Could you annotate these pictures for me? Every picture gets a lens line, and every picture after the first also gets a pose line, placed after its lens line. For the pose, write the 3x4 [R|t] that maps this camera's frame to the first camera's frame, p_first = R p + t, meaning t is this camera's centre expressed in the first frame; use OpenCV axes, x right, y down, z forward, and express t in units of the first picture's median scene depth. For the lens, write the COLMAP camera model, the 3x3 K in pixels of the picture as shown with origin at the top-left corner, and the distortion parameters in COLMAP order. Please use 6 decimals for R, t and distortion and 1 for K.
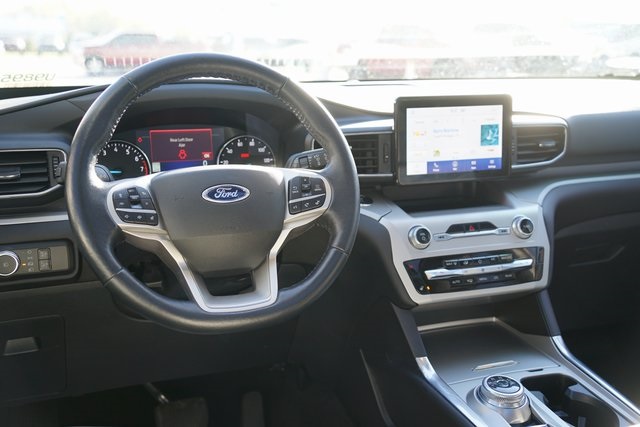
lens RADIAL K [[758.6, 0, 317.5], [0, 758.6, 208.6], [0, 0, 1]] dist [0.099272, 0.000000]
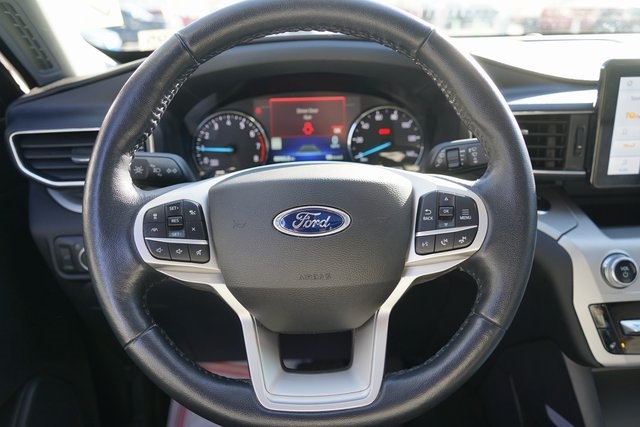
lens RADIAL K [[506.9, 0, 312.2], [0, 506.9, 208.3], [0, 0, 1]] dist [0.048383, -0.002247]
pose [[0.952523, 0.087910, -0.291499, 0.001342], [-0.043410, 0.986841, 0.155759, -0.077345], [0.301356, -0.135710, 0.943805, 0.487490]]
